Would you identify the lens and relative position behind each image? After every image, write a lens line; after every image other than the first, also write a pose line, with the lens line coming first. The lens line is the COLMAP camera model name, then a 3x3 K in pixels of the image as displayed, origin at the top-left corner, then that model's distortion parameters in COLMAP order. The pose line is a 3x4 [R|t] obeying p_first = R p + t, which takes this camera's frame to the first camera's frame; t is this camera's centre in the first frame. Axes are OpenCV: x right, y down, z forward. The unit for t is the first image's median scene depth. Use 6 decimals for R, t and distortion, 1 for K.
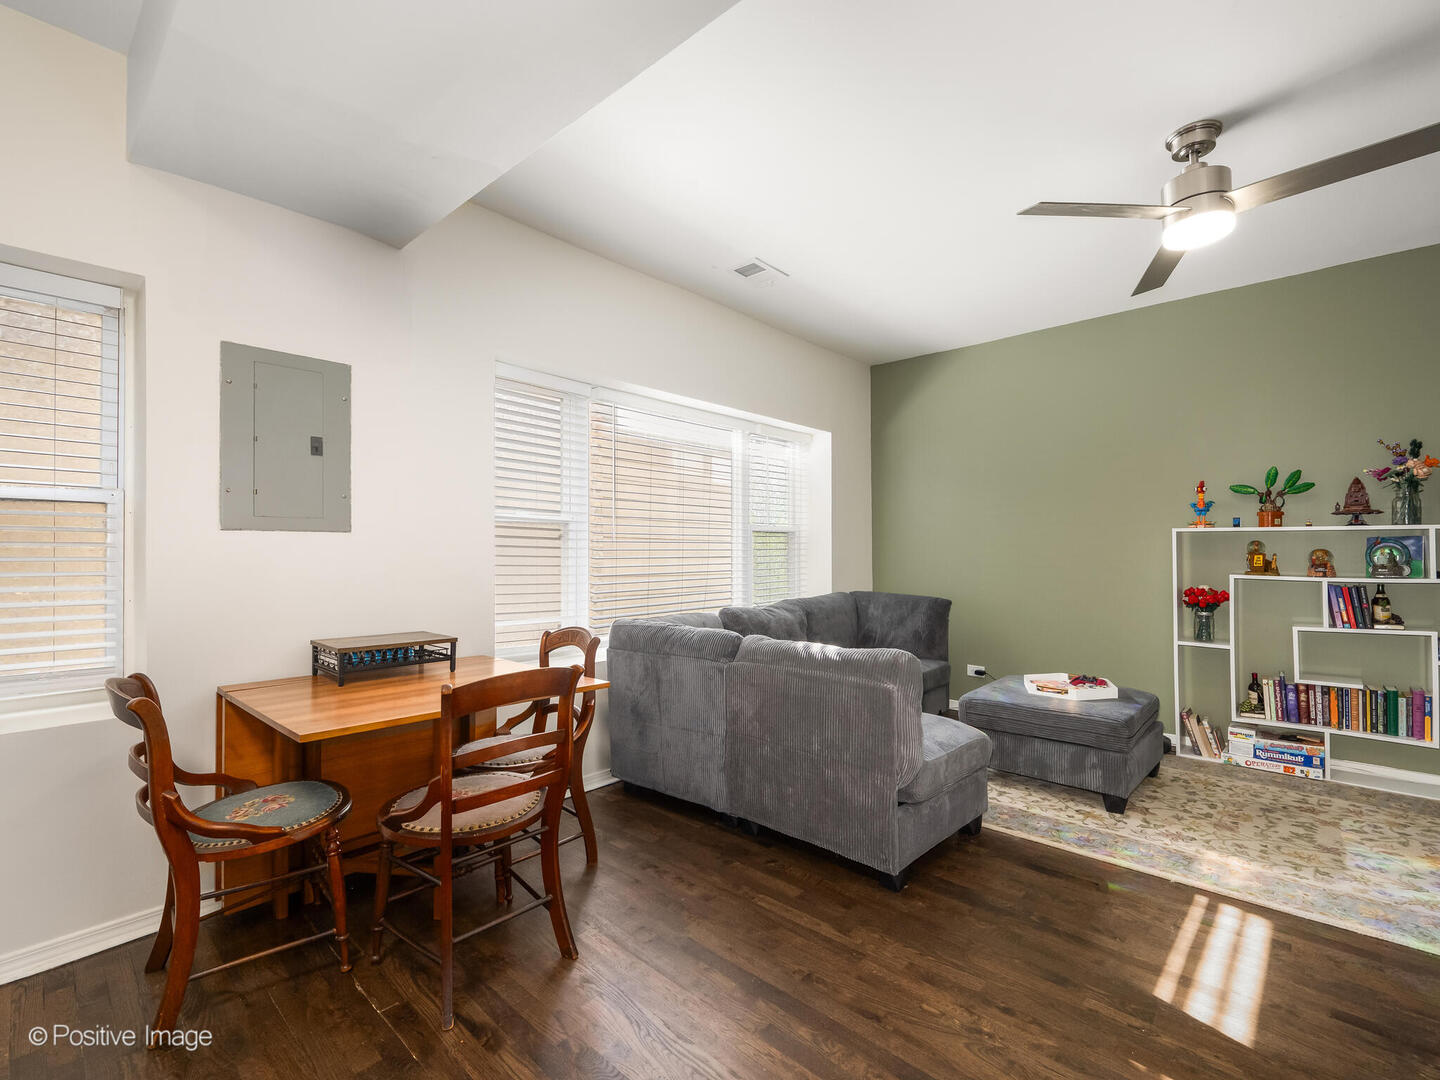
lens RADIAL K [[645.3, 0, 727.7], [0, 645.3, 541.0], [0, 0, 1]] dist [0.001526, -0.000638]
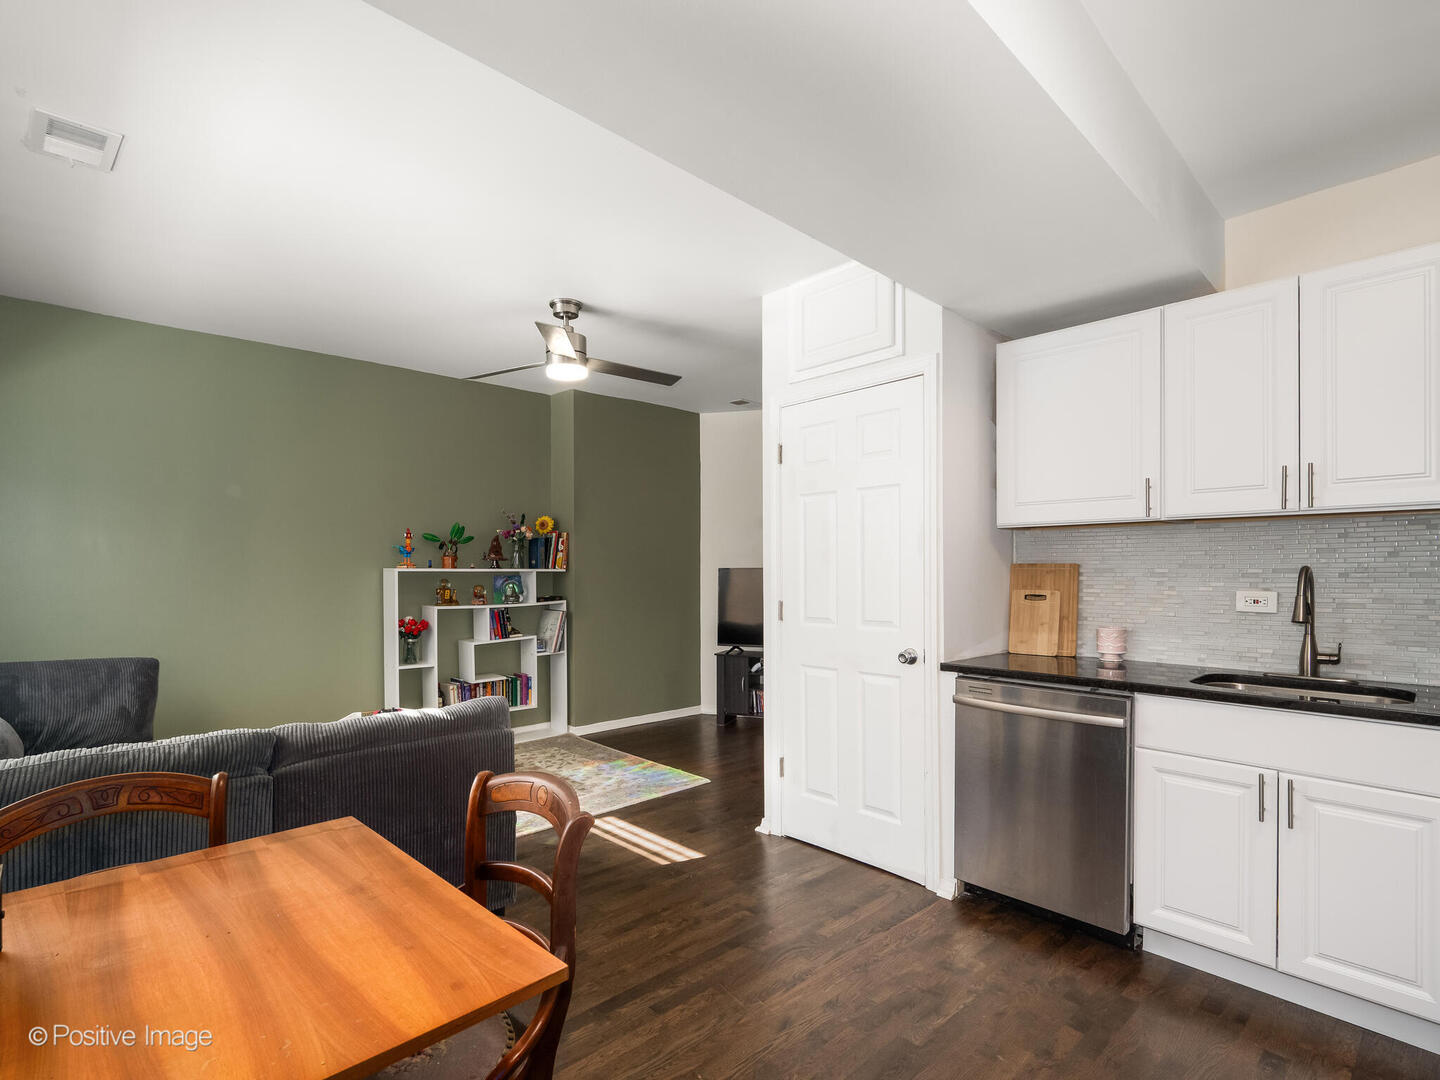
lens RADIAL K [[712.6, 0, 726.9], [0, 712.6, 569.1], [0, 0, 1]] dist [0.006065, 0.000145]
pose [[0.077243, -0.001343, 0.997011, -0.590062], [-0.015970, 0.999869, 0.002584, -0.035269], [-0.996884, -0.016121, 0.077212, 0.357392]]
